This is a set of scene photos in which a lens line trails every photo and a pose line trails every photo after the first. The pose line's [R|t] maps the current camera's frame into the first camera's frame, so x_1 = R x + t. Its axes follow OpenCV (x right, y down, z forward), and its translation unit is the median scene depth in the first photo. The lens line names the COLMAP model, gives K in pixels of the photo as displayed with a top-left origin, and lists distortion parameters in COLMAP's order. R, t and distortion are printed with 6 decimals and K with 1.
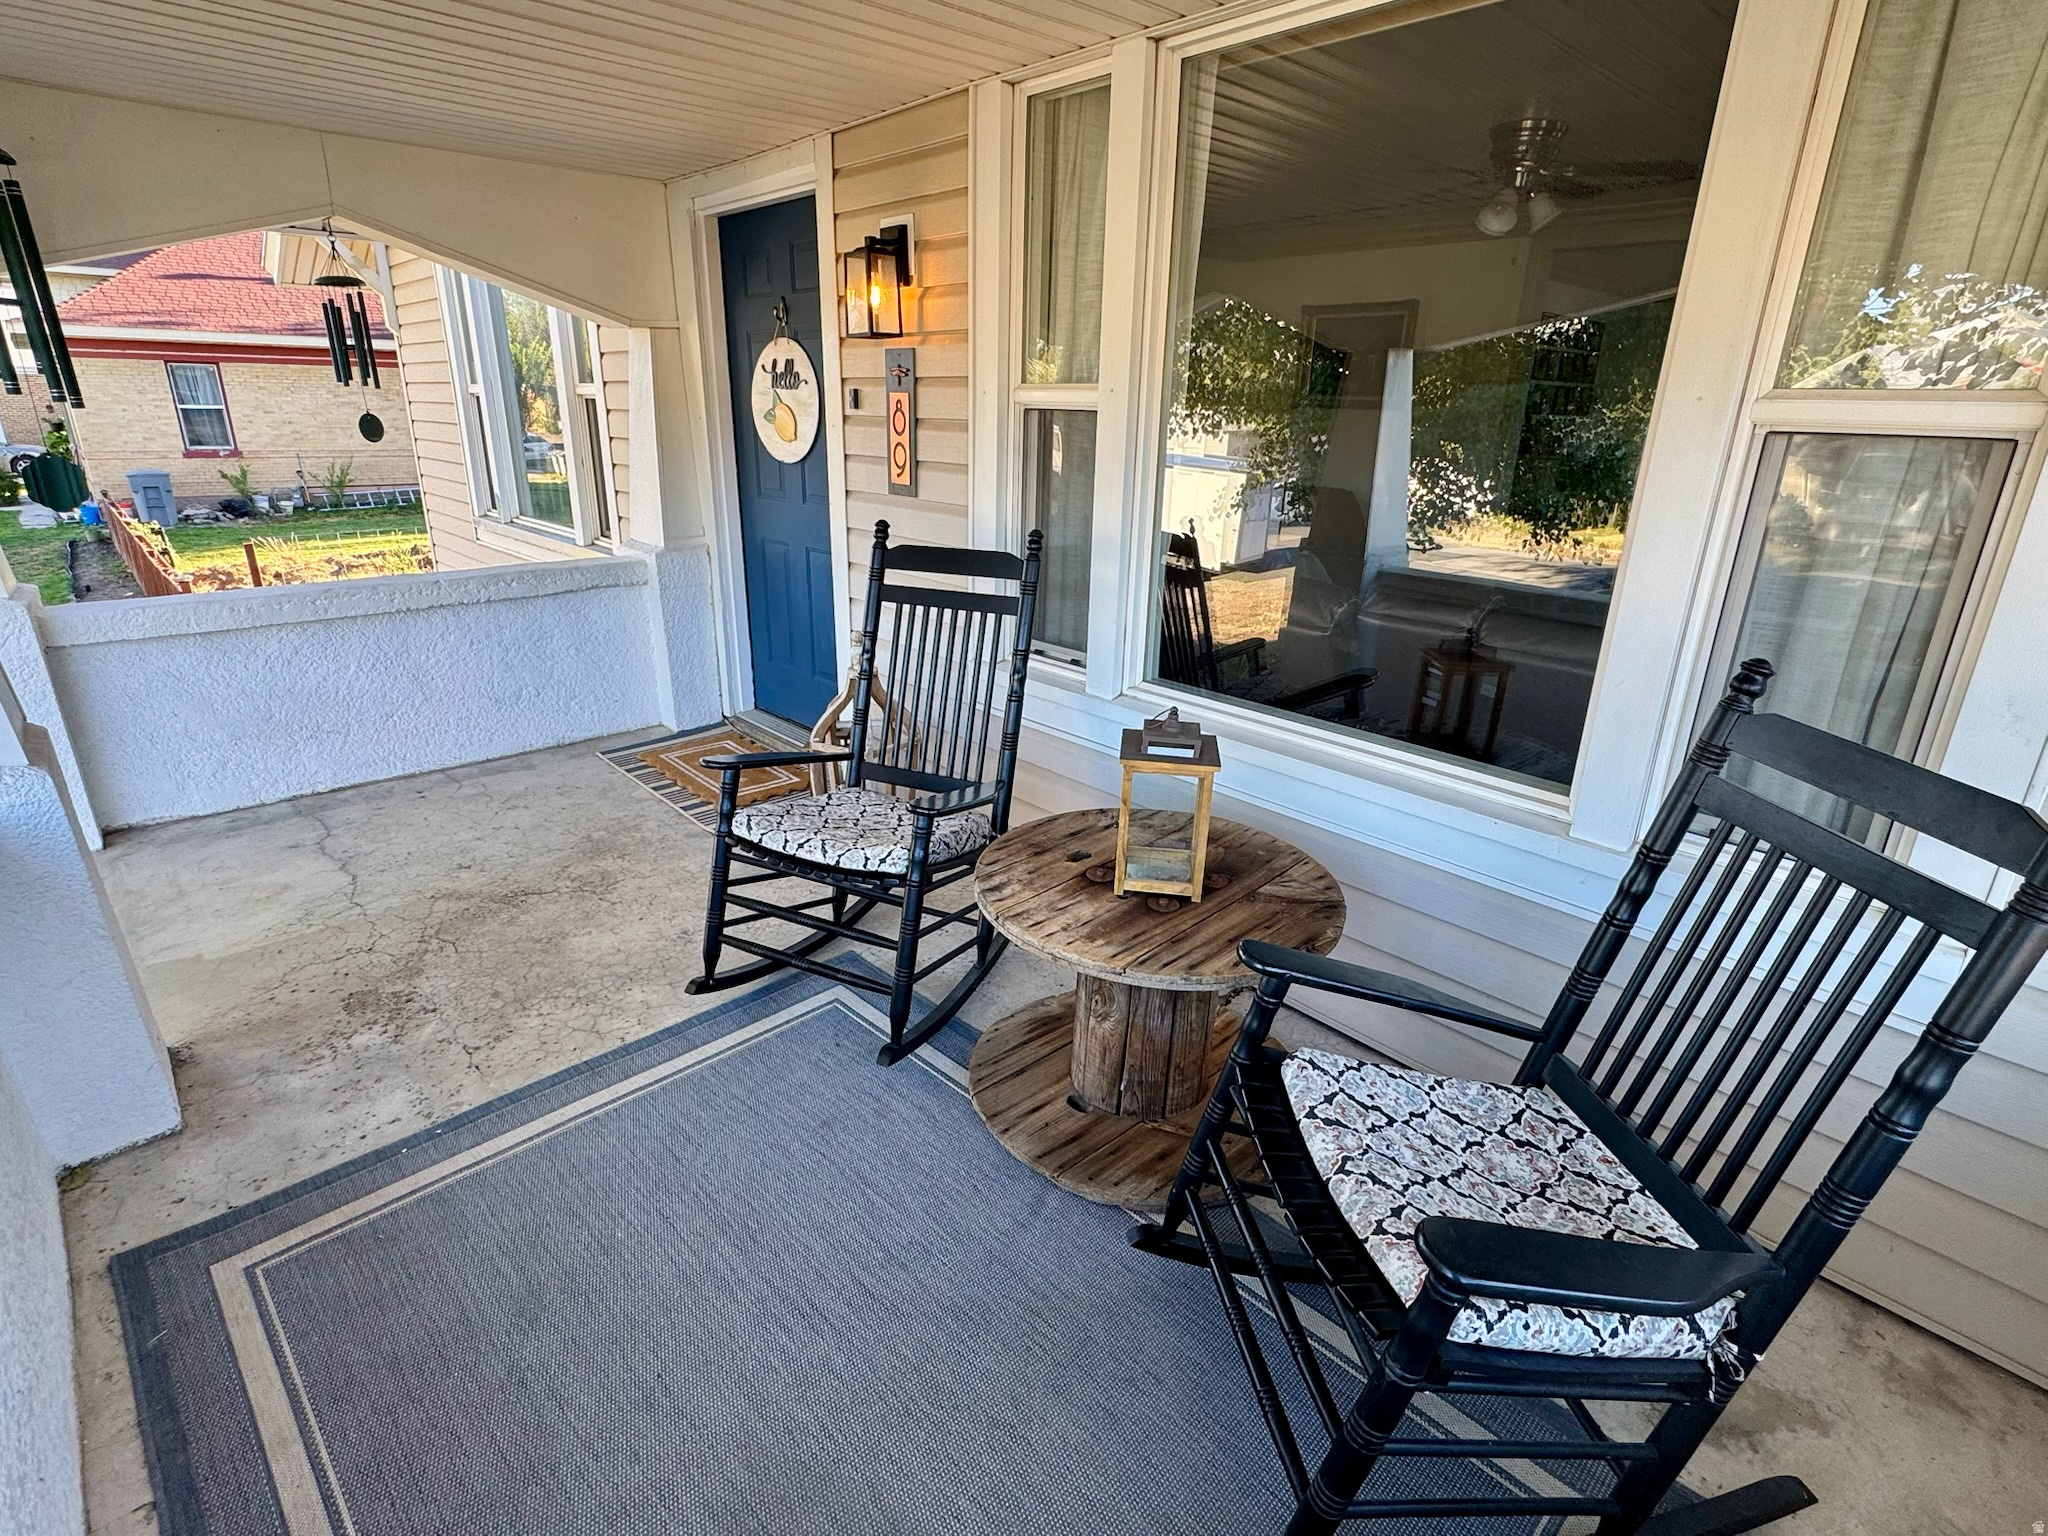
lens RADIAL K [[1019.7, 0, 1023.7], [0, 1019.7, 767.5], [0, 0, 1]] dist [0.004834, 0.001120]
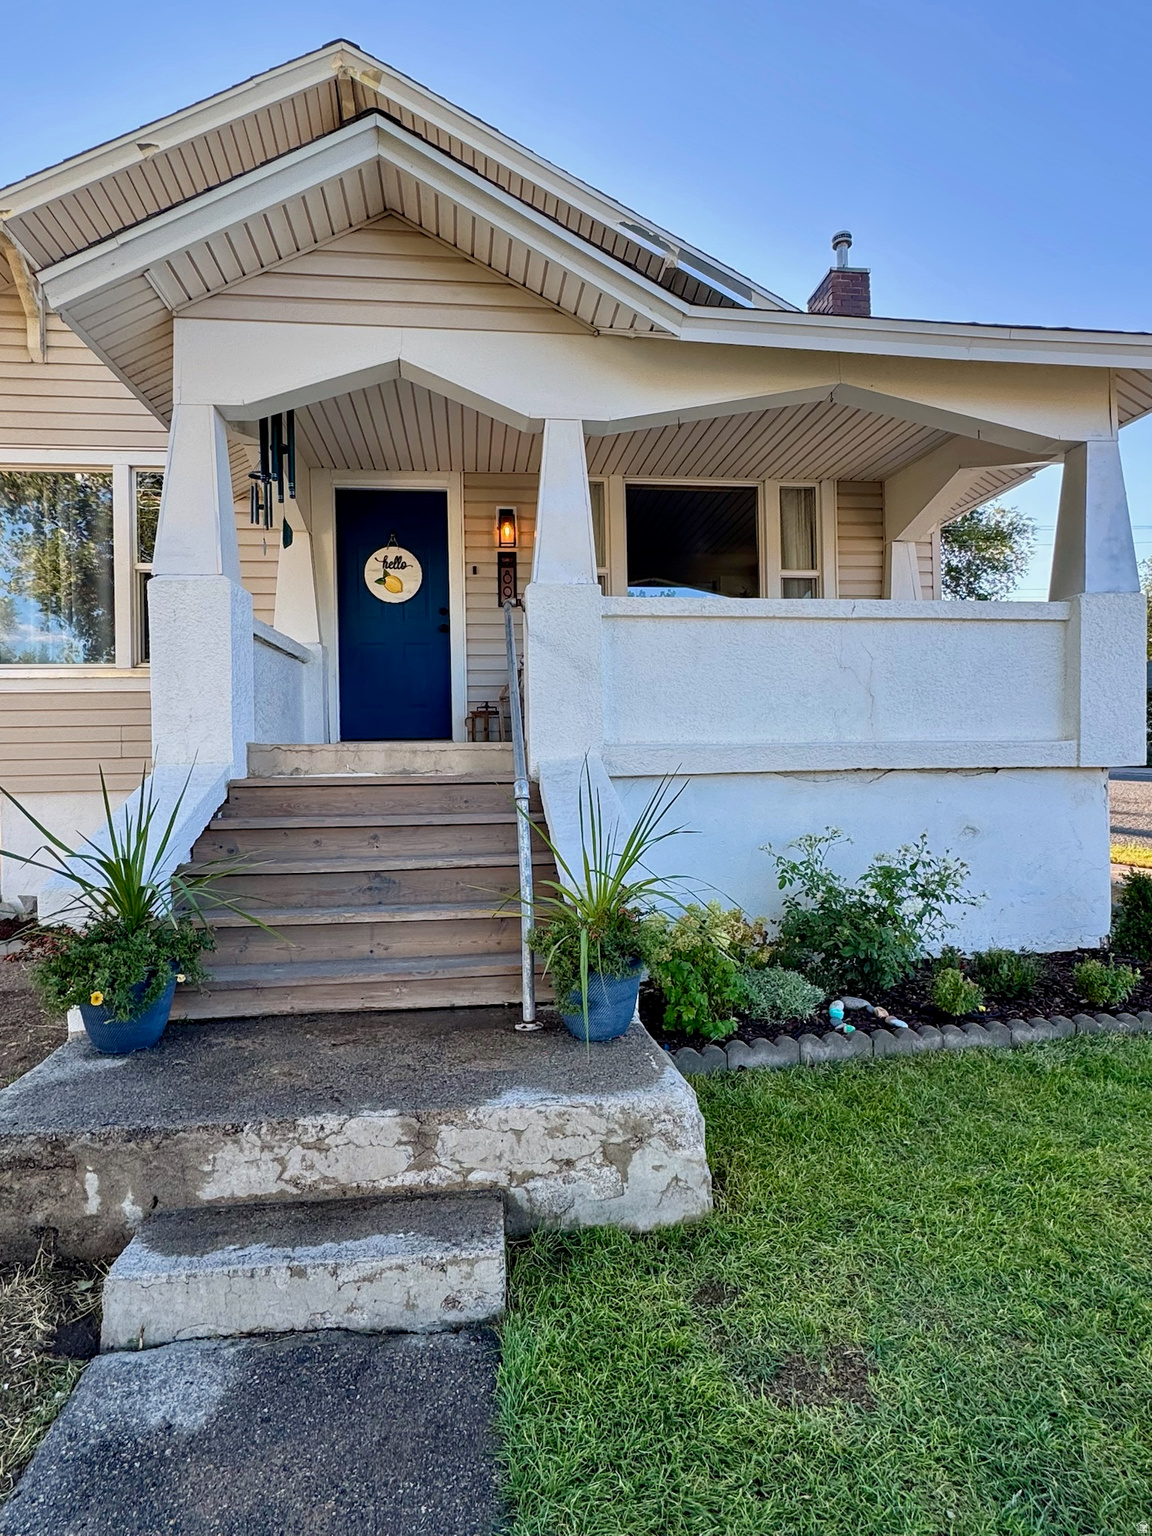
lens RADIAL K [[882.9, 0, 578.9], [0, 882.9, 763.7], [0, 0, 1]] dist [-0.004272, 0.004399]
pose [[0.590860, -0.019469, 0.806539, -1.510526], [0.294960, 0.935712, -0.193497, 0.478055], [-0.750921, 0.352227, 0.558618, -0.164876]]
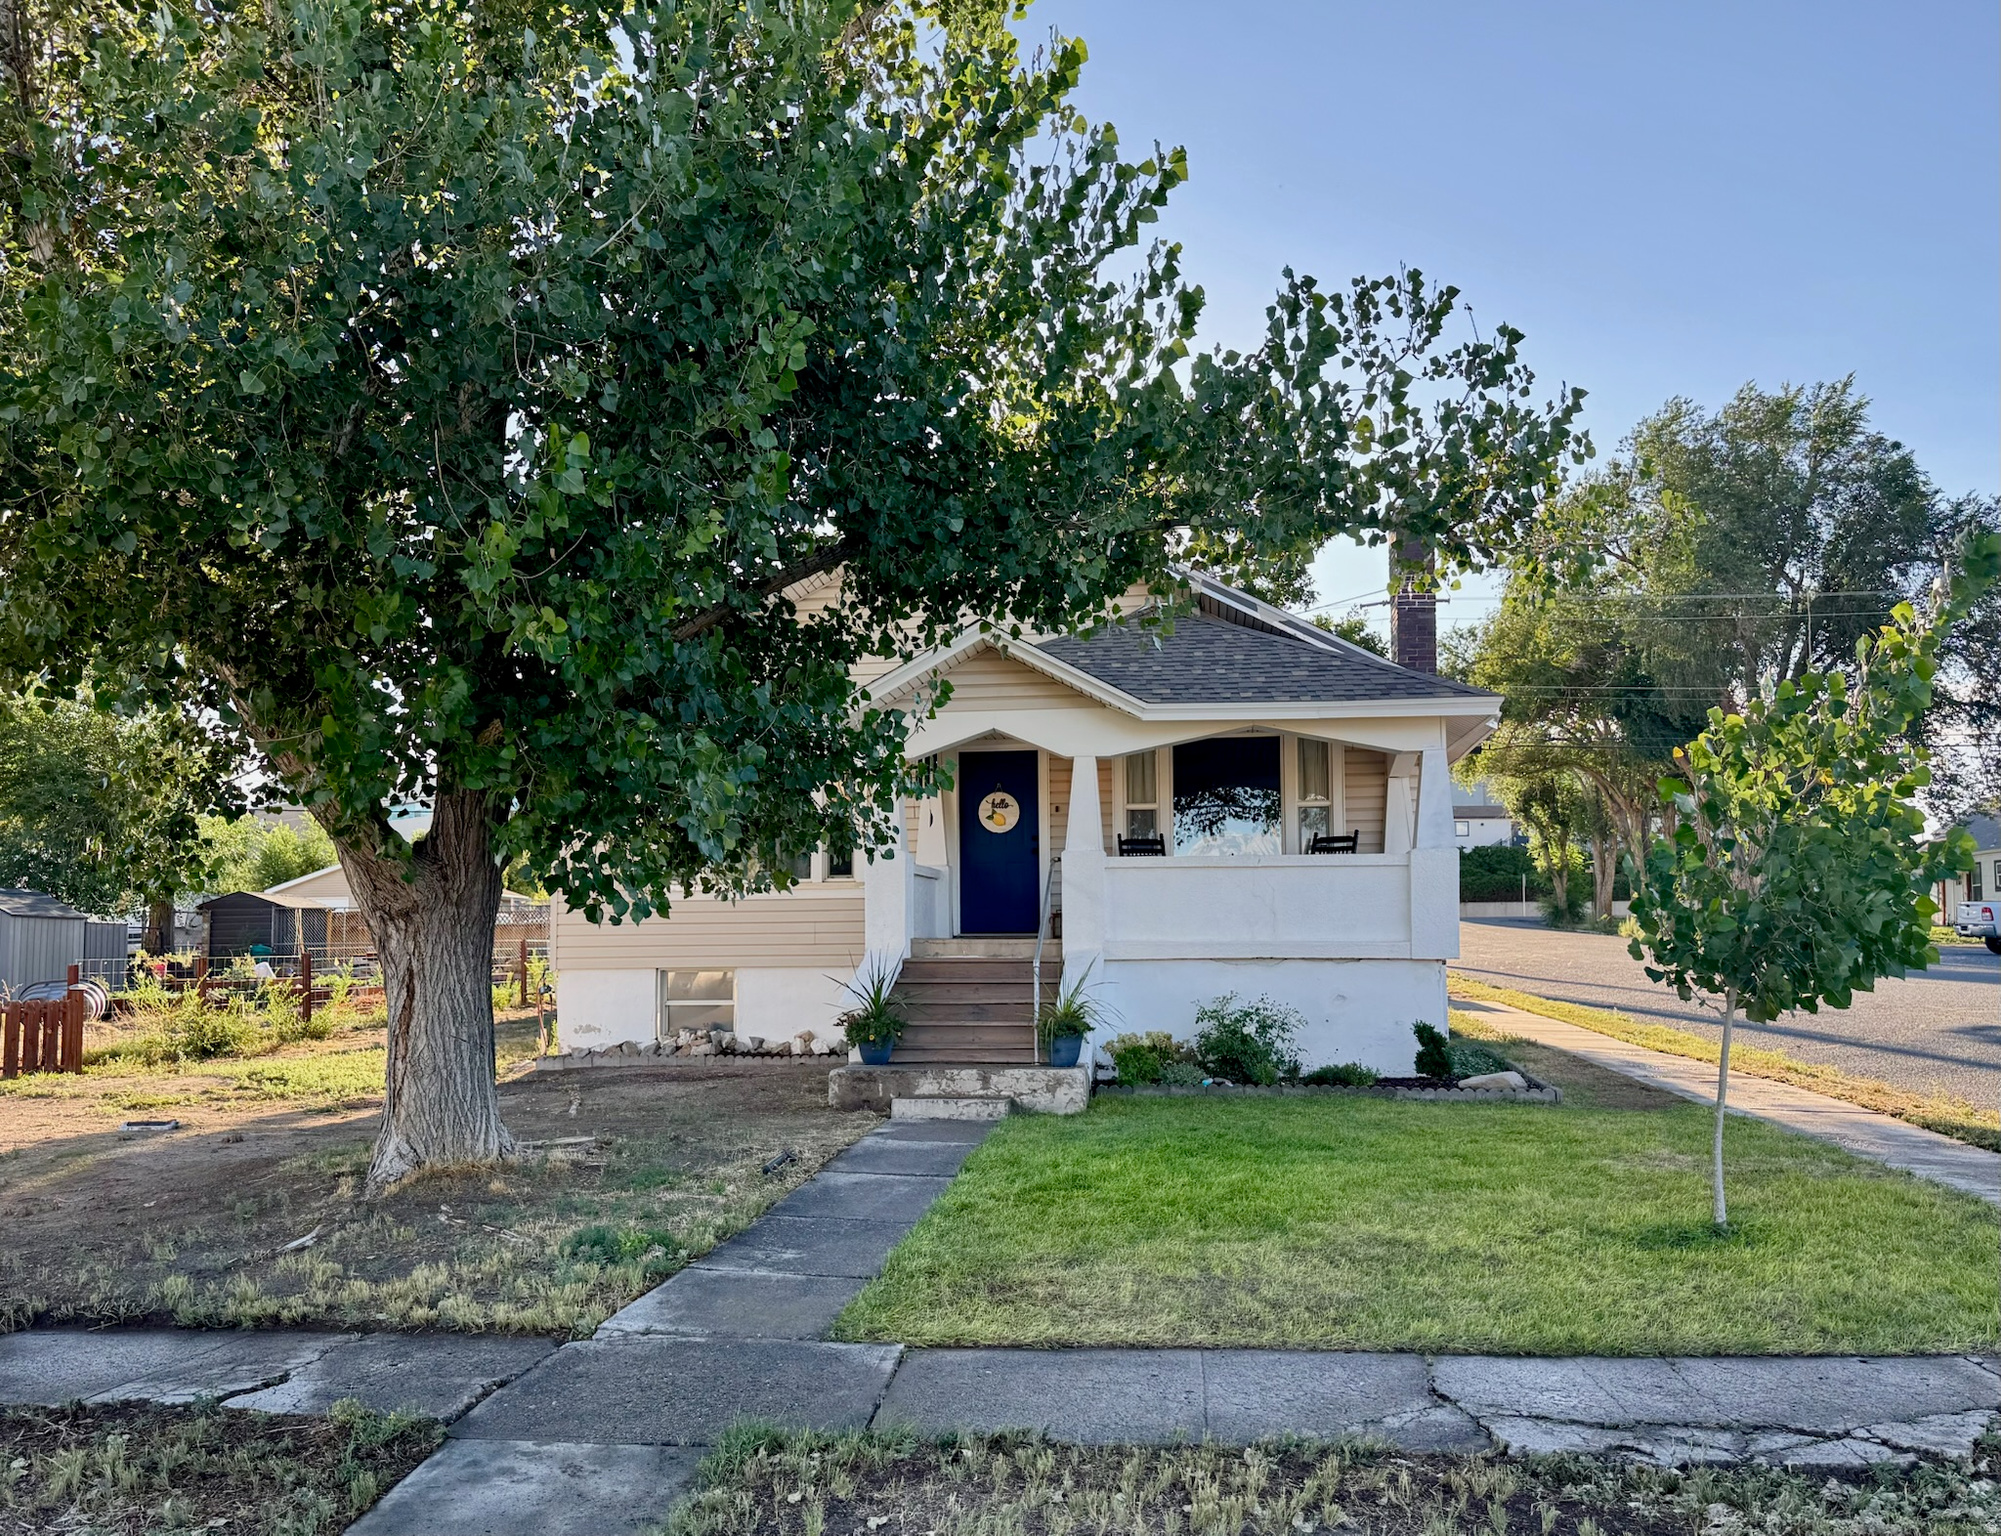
lens RADIAL K [[1557.1, 0, 989.8], [0, 1557.1, 911.7], [0, 0, 1]] dist [0.070656, 0.001392]
pose [[0.769101, 0.003612, 0.639118, -3.115706], [0.228988, 0.932041, -0.280827, 1.148714], [-0.596698, 0.362334, 0.716006, -2.059413]]
